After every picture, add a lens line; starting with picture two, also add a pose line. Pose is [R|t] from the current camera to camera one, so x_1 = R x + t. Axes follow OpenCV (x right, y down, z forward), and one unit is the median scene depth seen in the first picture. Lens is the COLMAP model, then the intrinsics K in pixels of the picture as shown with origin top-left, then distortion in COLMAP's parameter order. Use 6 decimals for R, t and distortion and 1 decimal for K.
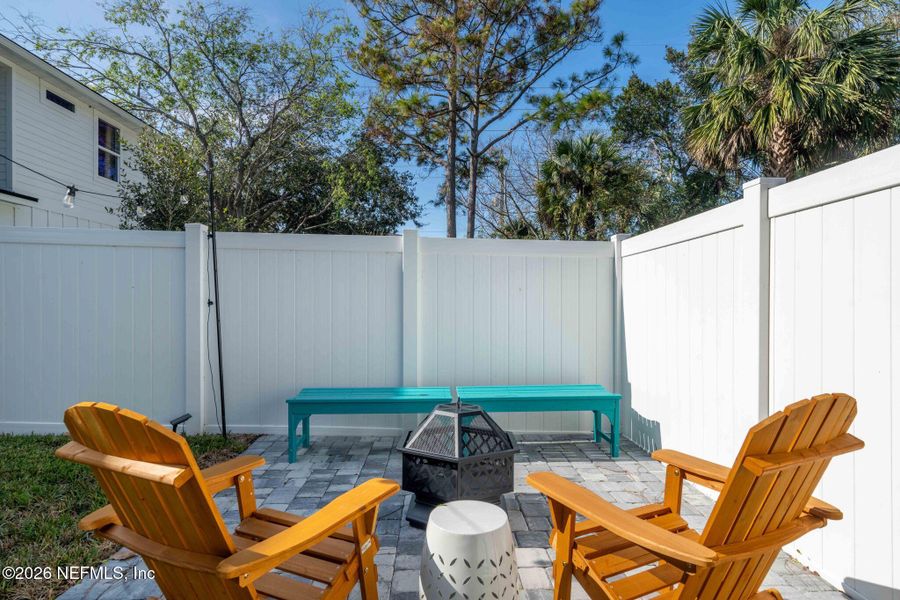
lens RADIAL K [[486.7, 0, 453.2], [0, 486.7, 300.8], [0, 0, 1]] dist [-0.003583, -0.000869]
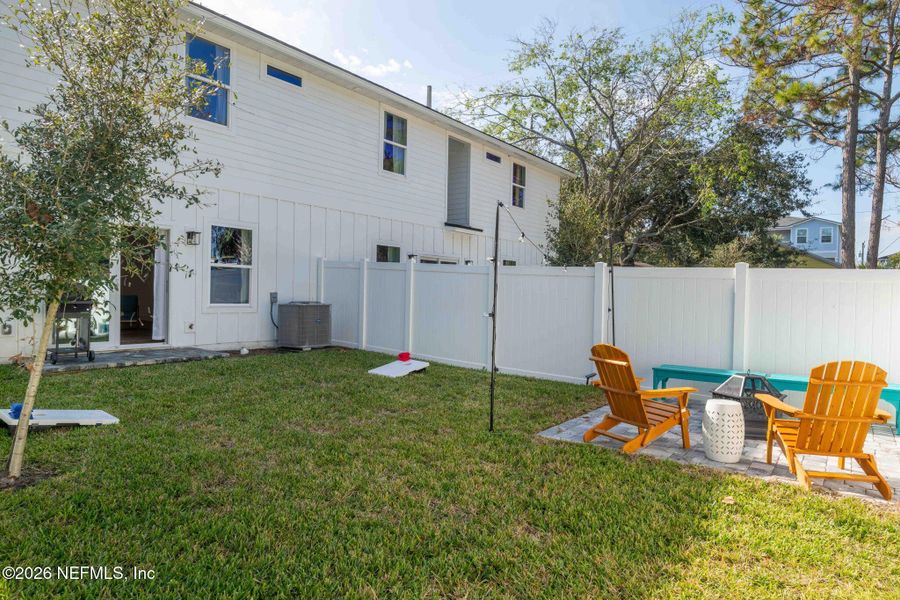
lens RADIAL K [[535.6, 0, 450.0], [0, 535.6, 300.0], [0, 0, 1]] dist [-0.003797, -0.000435]
pose [[0.772635, 0.023003, -0.634434, 0.054258], [-0.018429, 0.999735, 0.013804, -0.009180], [0.634583, 0.001027, 0.772854, -0.166008]]
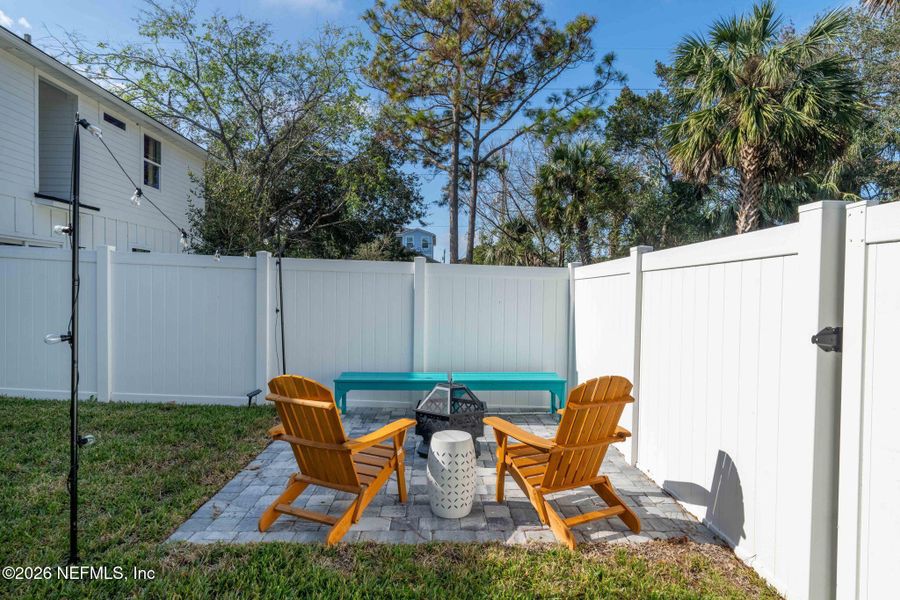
lens RADIAL K [[476.5, 0, 450.0], [0, 476.5, 300.0], [0, 0, 1]] dist [-0.006939, -0.001565]
pose [[0.999846, 0.012564, -0.012259, 0.003105], [-0.012325, 0.999736, 0.019377, -0.011483], [0.012500, -0.019223, 0.999737, -0.071666]]
